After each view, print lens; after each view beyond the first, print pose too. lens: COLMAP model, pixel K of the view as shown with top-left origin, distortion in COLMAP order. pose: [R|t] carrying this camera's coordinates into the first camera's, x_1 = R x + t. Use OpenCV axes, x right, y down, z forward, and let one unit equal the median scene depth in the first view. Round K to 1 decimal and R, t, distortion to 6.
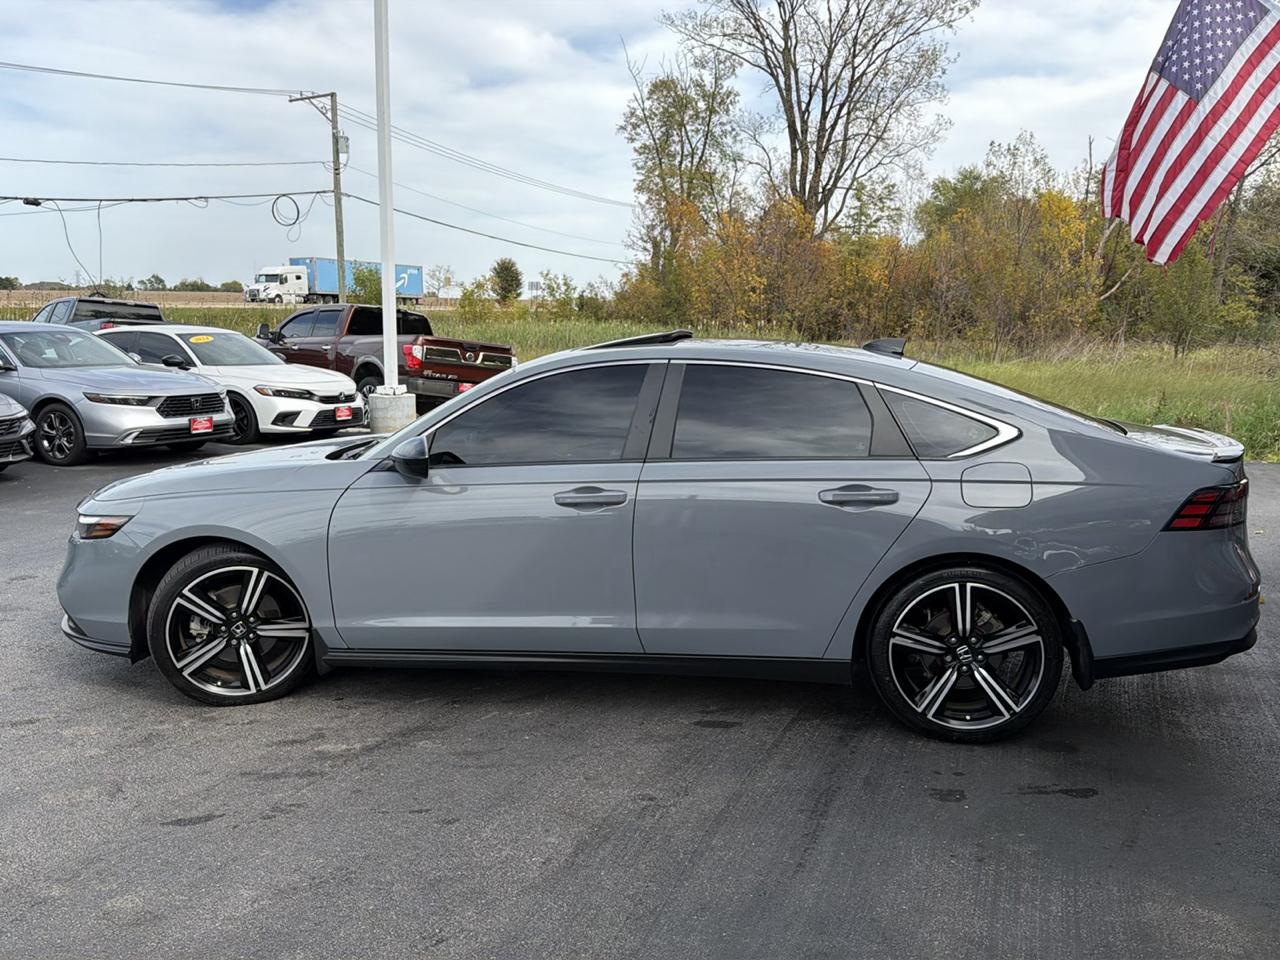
lens RADIAL K [[1133.6, 0, 637.8], [0, 1133.6, 489.1], [0, 0, 1]] dist [0.167809, -0.355354]
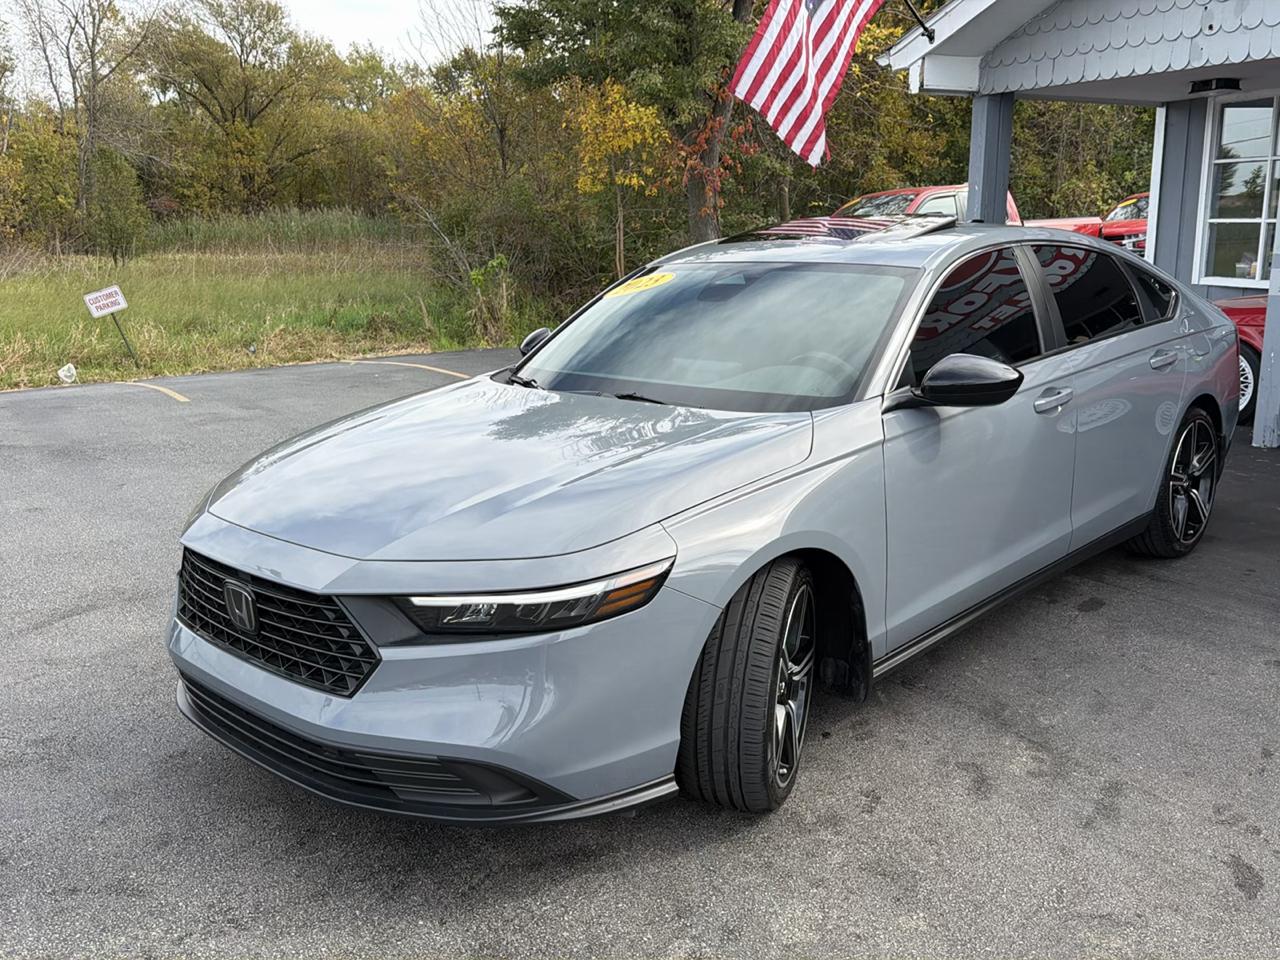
lens RADIAL K [[1133.6, 0, 637.8], [0, 1133.6, 489.1], [0, 0, 1]] dist [0.167809, -0.355354]
pose [[0.573738, -0.204295, 0.793151, -0.260354], [0.144269, 0.978459, 0.147666, -0.028214], [-0.806233, 0.029705, 0.590852, 0.196786]]
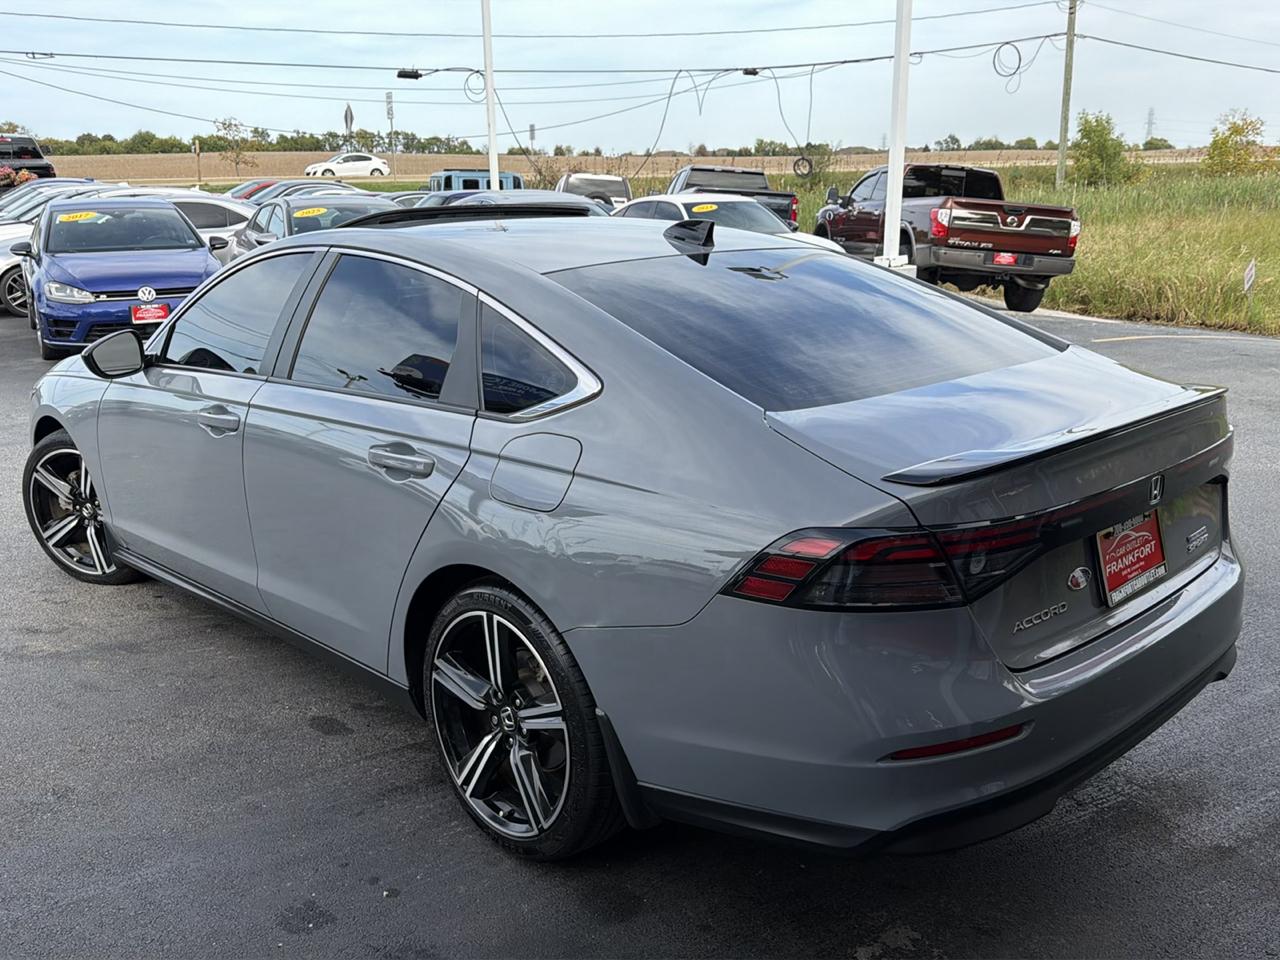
lens RADIAL K [[1133.6, 0, 637.8], [0, 1133.6, 489.1], [0, 0, 1]] dist [0.167809, -0.355354]
pose [[0.794506, 0.140304, -0.590826, 0.185822], [-0.070129, 0.987632, 0.140230, -0.021408], [0.603193, -0.069980, 0.794519, 0.141244]]
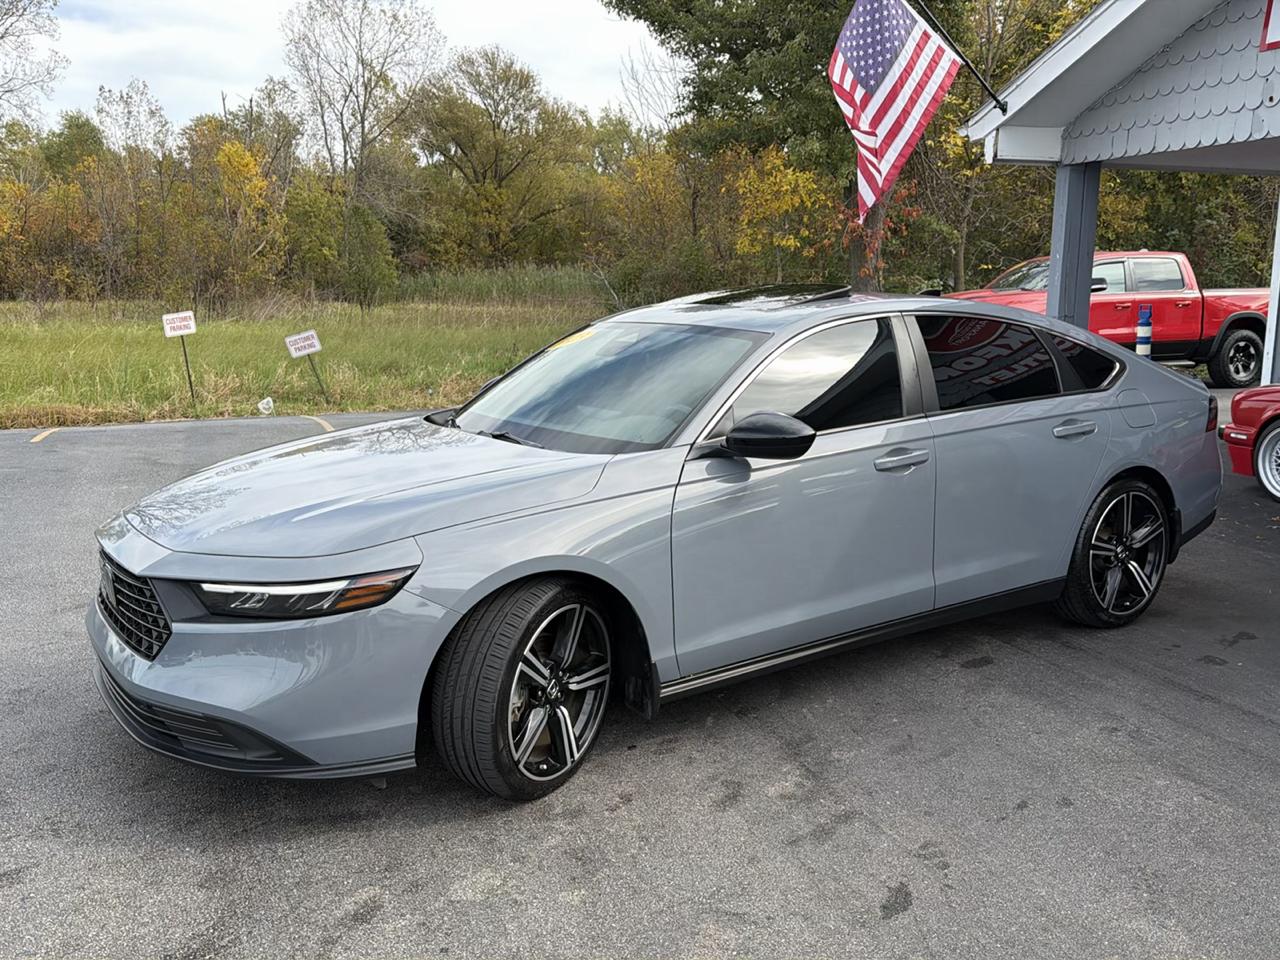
lens RADIAL K [[1133.6, 0, 637.8], [0, 1133.6, 489.1], [0, 0, 1]] dist [0.167809, -0.355354]
pose [[0.729518, -0.129352, 0.671618, -0.230365], [0.105600, 0.991481, 0.076253, -0.017370], [-0.675760, 0.015295, 0.736963, 0.119314]]
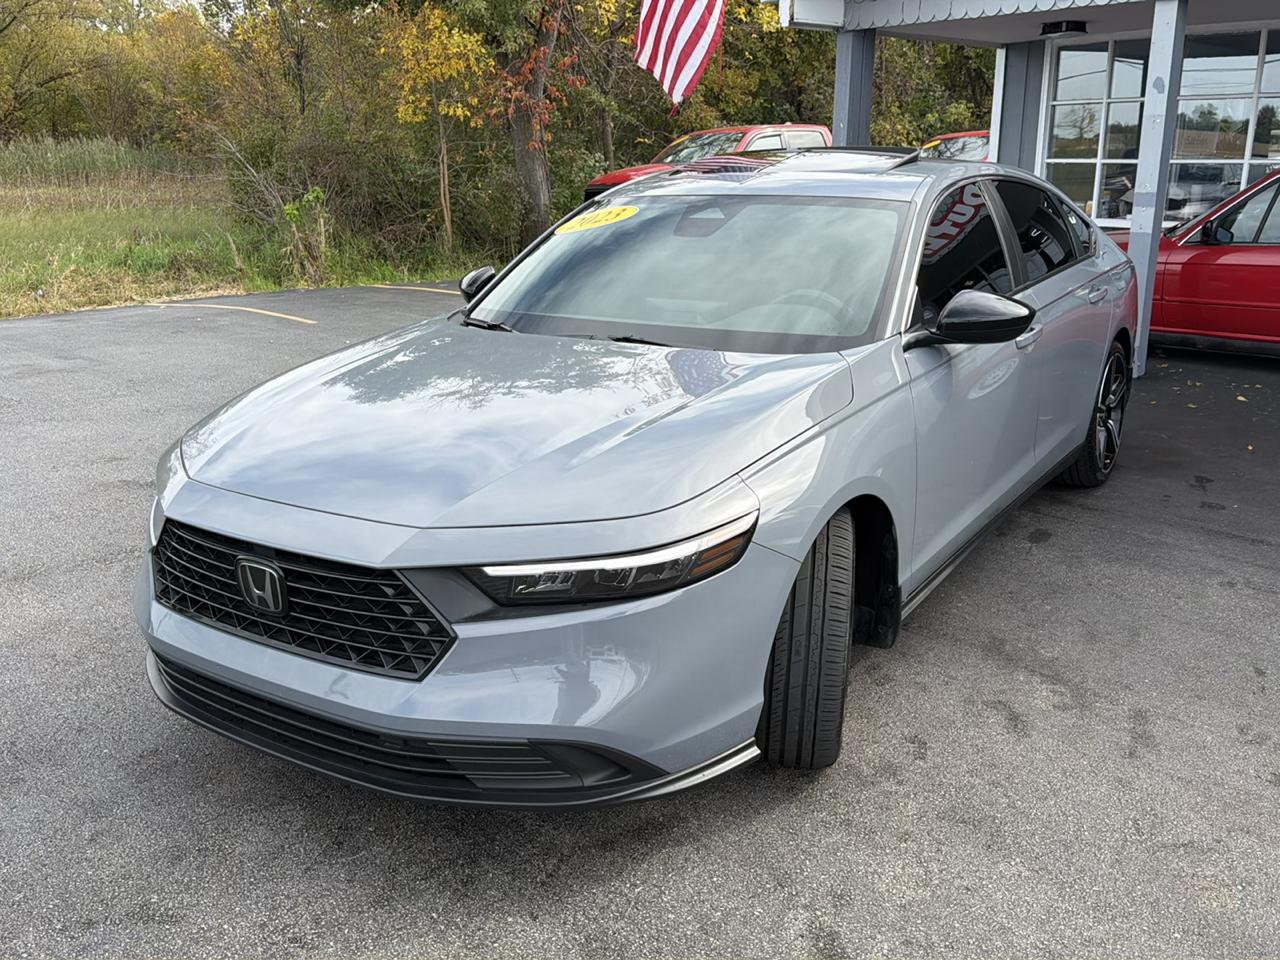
lens RADIAL K [[1133.6, 0, 637.8], [0, 1133.6, 489.1], [0, 0, 1]] dist [0.167809, -0.355354]
pose [[0.418178, -0.263370, 0.869347, -0.269170], [0.144625, 0.964141, 0.222520, -0.033102], [-0.896778, 0.032676, 0.441272, 0.237077]]
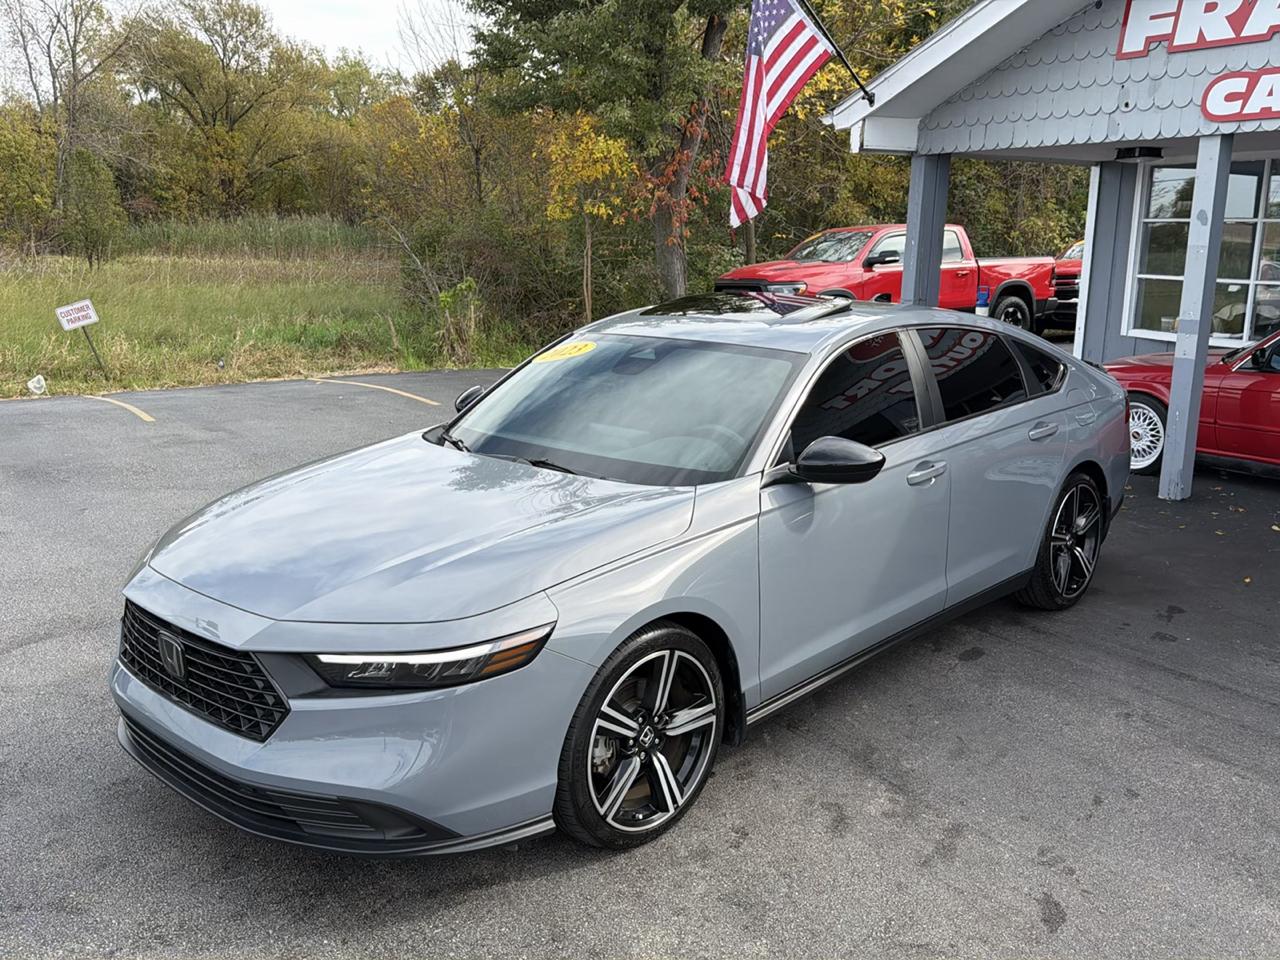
lens RADIAL K [[1133.6, 0, 637.8], [0, 1133.6, 489.1], [0, 0, 1]] dist [0.167809, -0.355354]
pose [[0.561289, -0.183084, 0.807115, -0.269035], [0.117509, 0.982974, 0.141256, -0.040163], [-0.819235, 0.015558, 0.573247, 0.171427]]
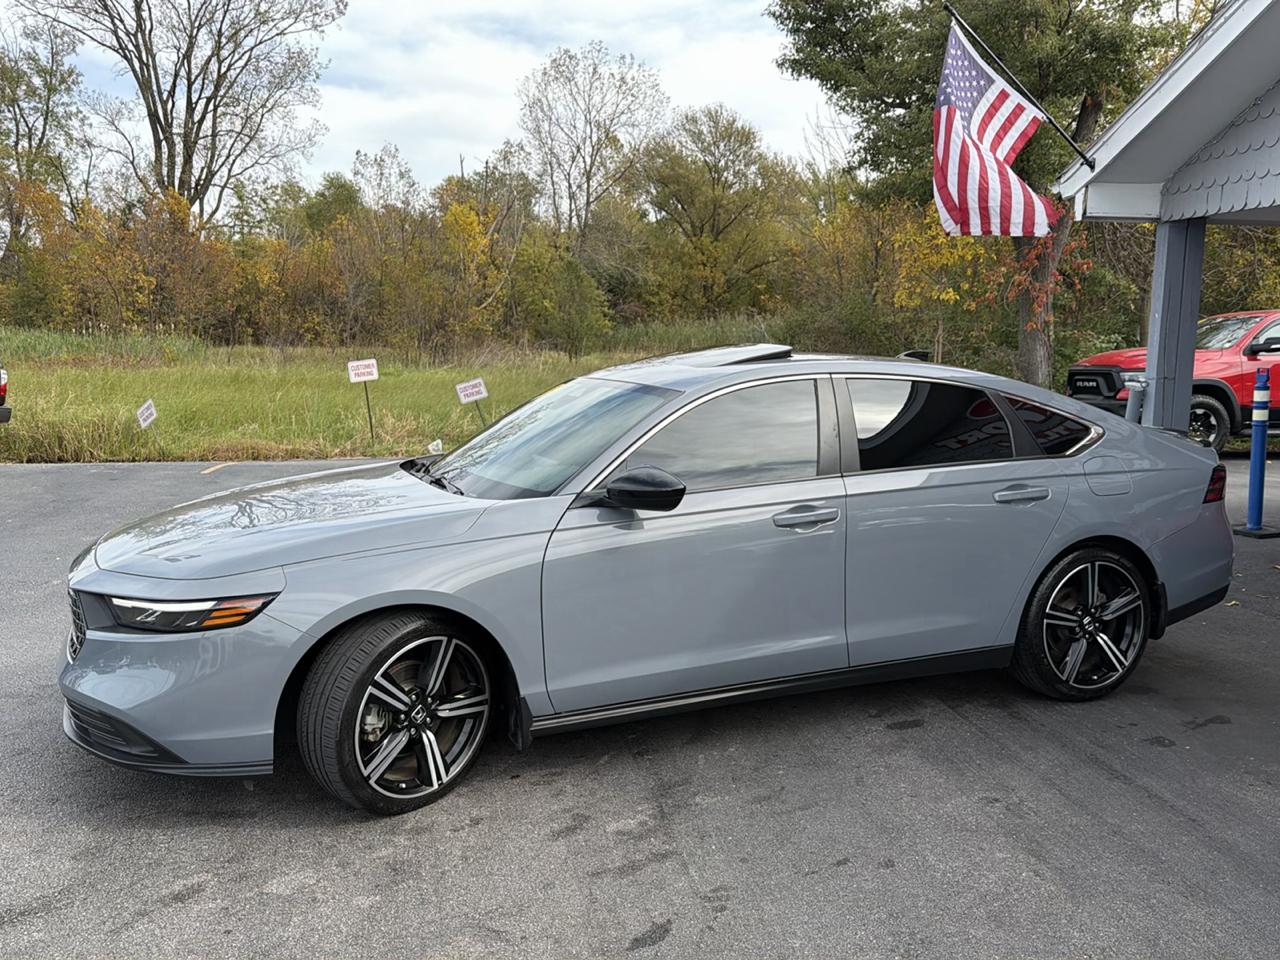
lens RADIAL K [[1133.6, 0, 637.8], [0, 1133.6, 489.1], [0, 0, 1]] dist [0.167809, -0.355354]
pose [[0.849271, -0.071902, 0.523038, -0.183185], [0.074089, 0.997111, 0.016773, -0.011742], [-0.522732, 0.024507, 0.852144, 0.064065]]
